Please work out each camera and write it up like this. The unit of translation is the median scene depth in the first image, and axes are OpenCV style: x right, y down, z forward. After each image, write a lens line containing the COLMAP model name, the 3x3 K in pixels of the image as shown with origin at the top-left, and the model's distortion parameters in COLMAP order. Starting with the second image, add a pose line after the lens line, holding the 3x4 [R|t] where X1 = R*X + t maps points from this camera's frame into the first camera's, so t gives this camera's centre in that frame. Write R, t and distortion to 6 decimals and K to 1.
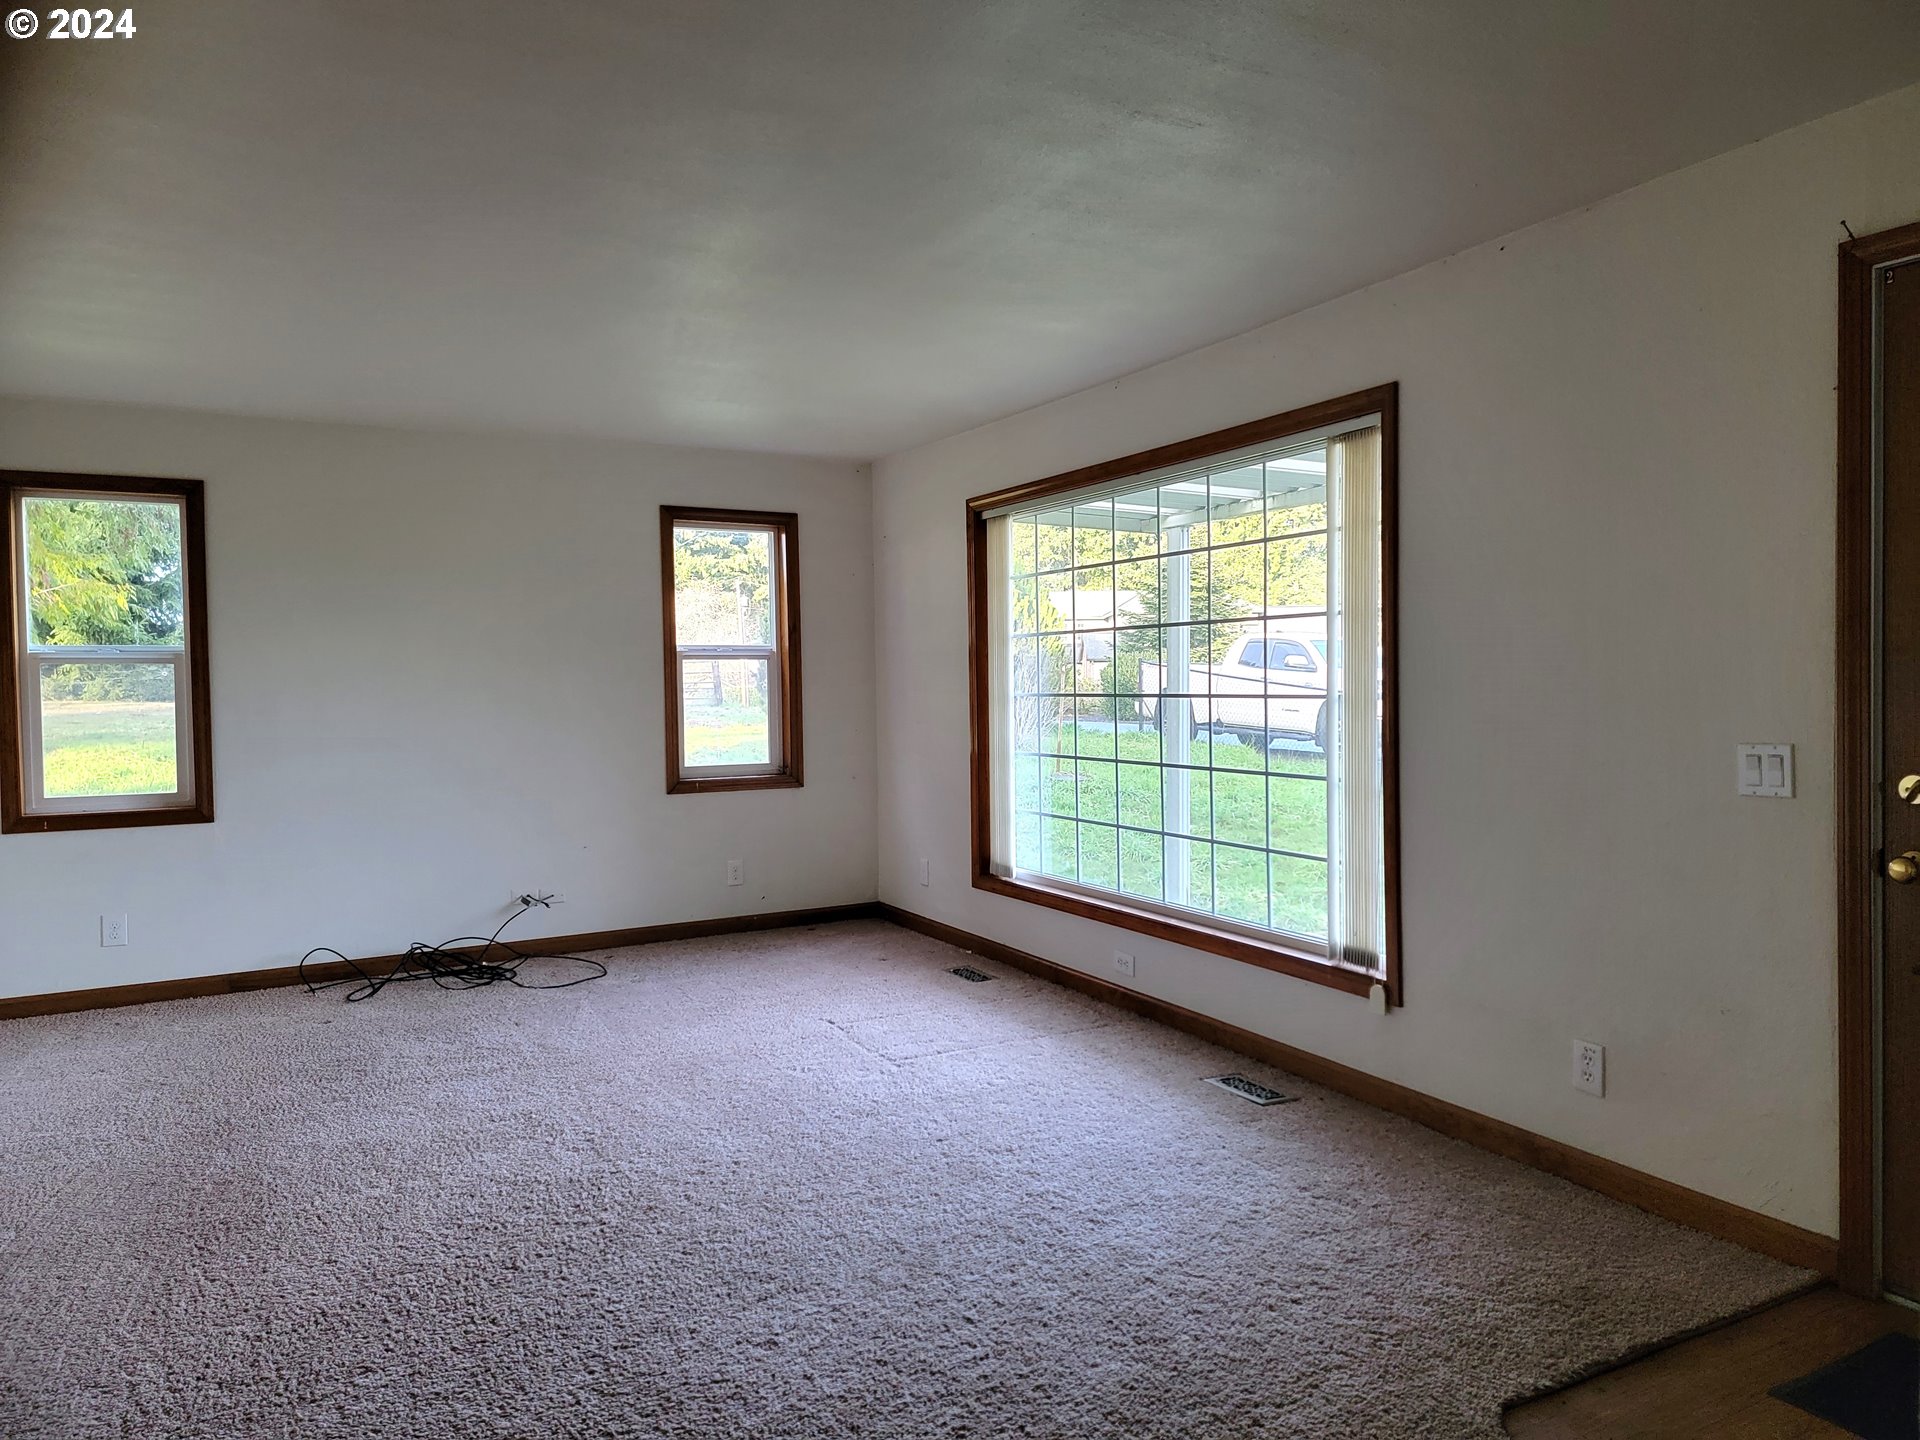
lens RADIAL K [[1300.9, 0, 983.4], [0, 1300.9, 718.5], [0, 0, 1]] dist [0.090588, -0.082897]
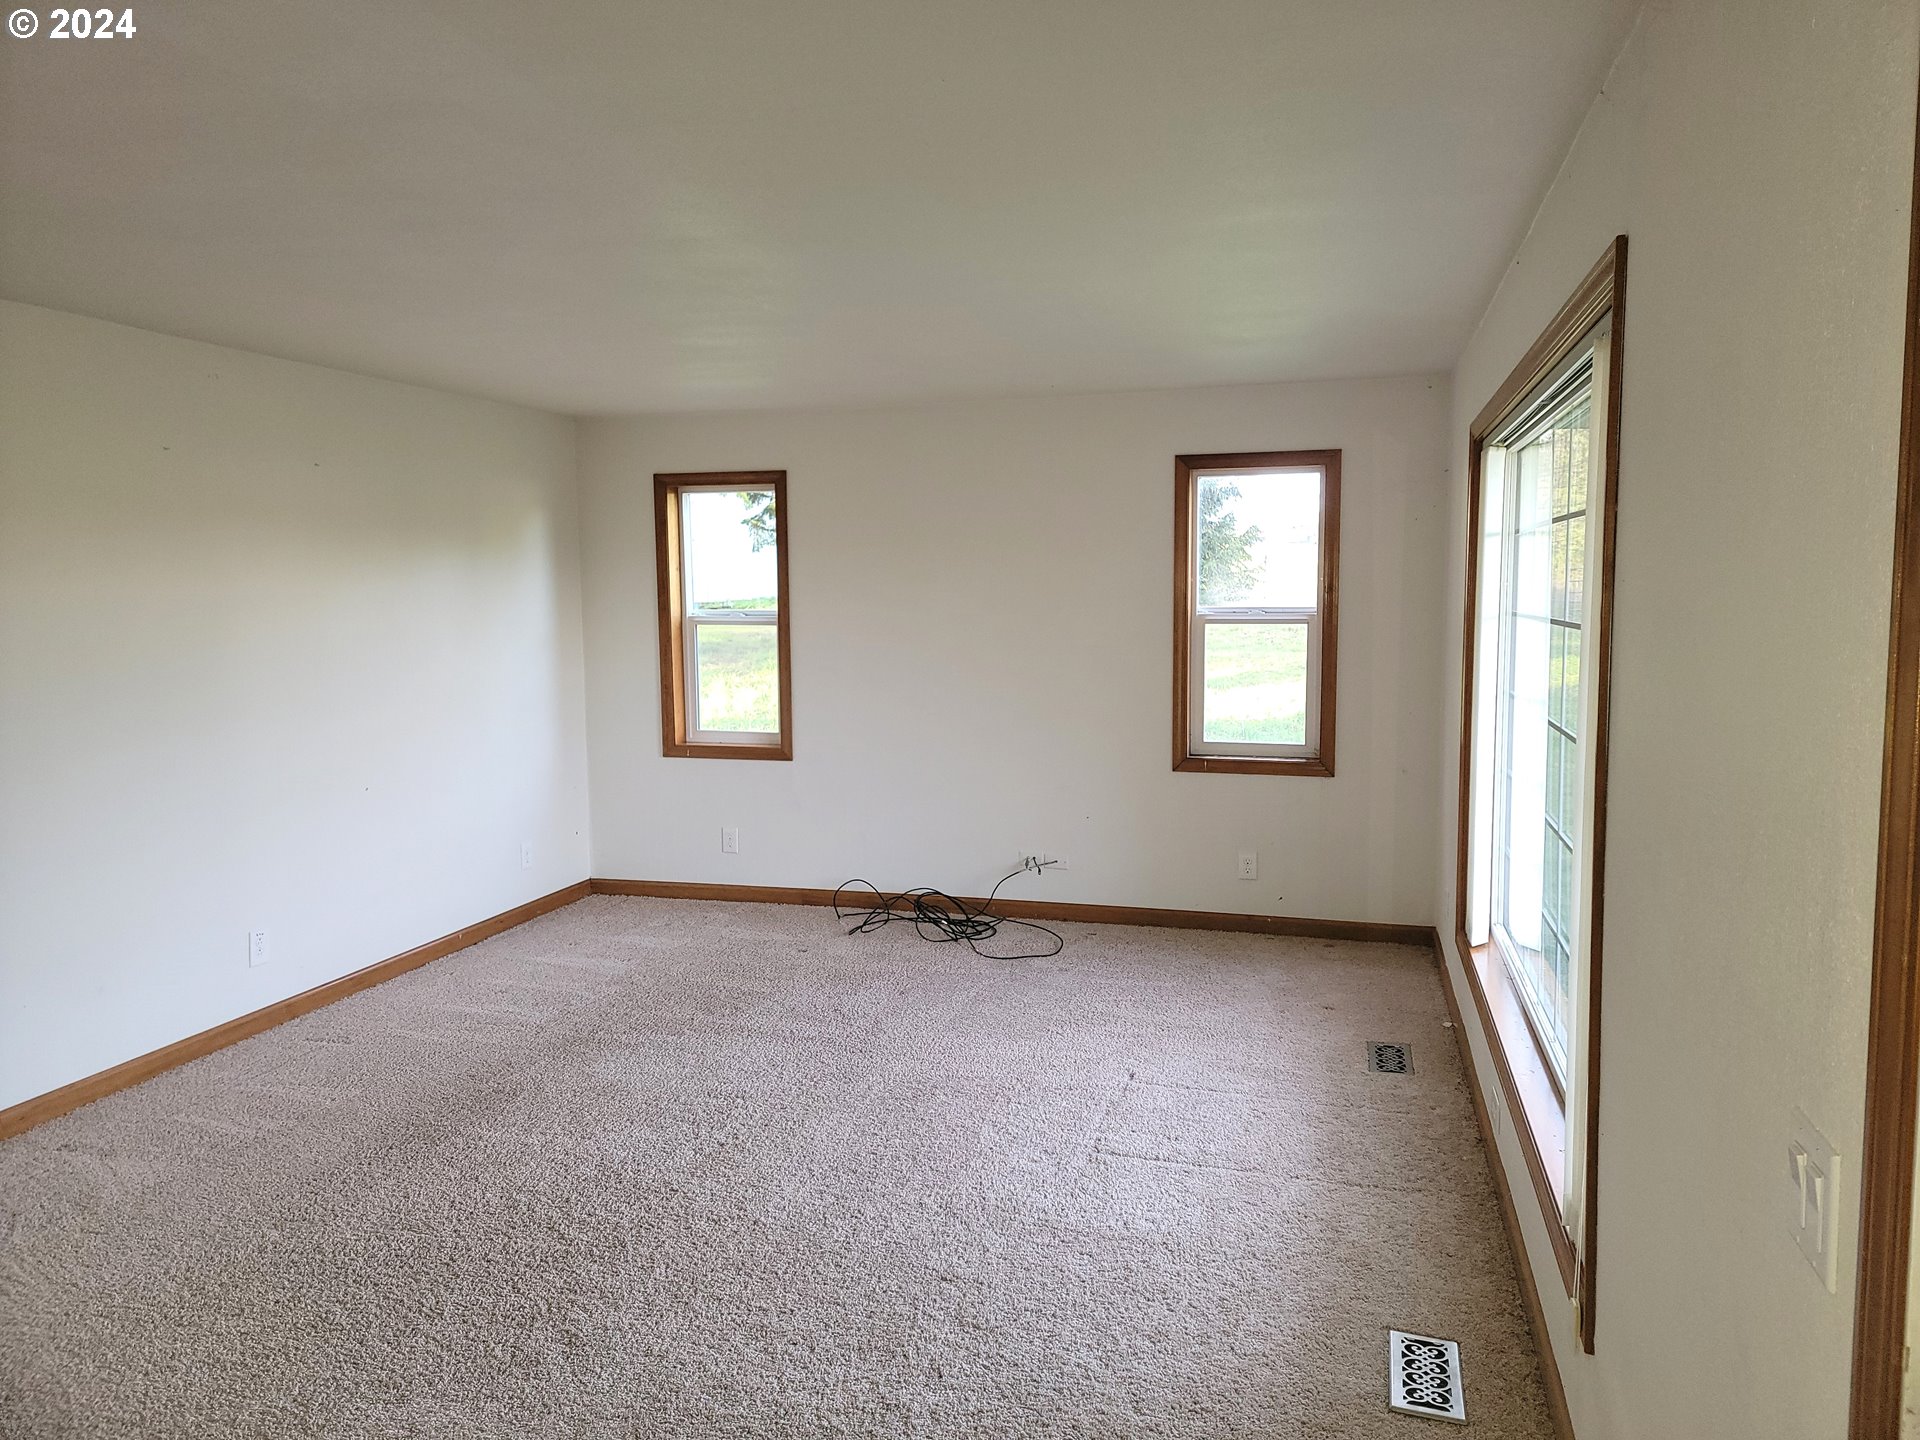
lens RADIAL K [[1300.9, 0, 983.4], [0, 1300.9, 718.5], [0, 0, 1]] dist [0.090588, -0.082897]
pose [[0.711537, 0.080047, -0.698074, 0.338396], [-0.021902, 0.995534, 0.091832, -0.067701], [0.702307, -0.050053, 0.710112, 0.281067]]
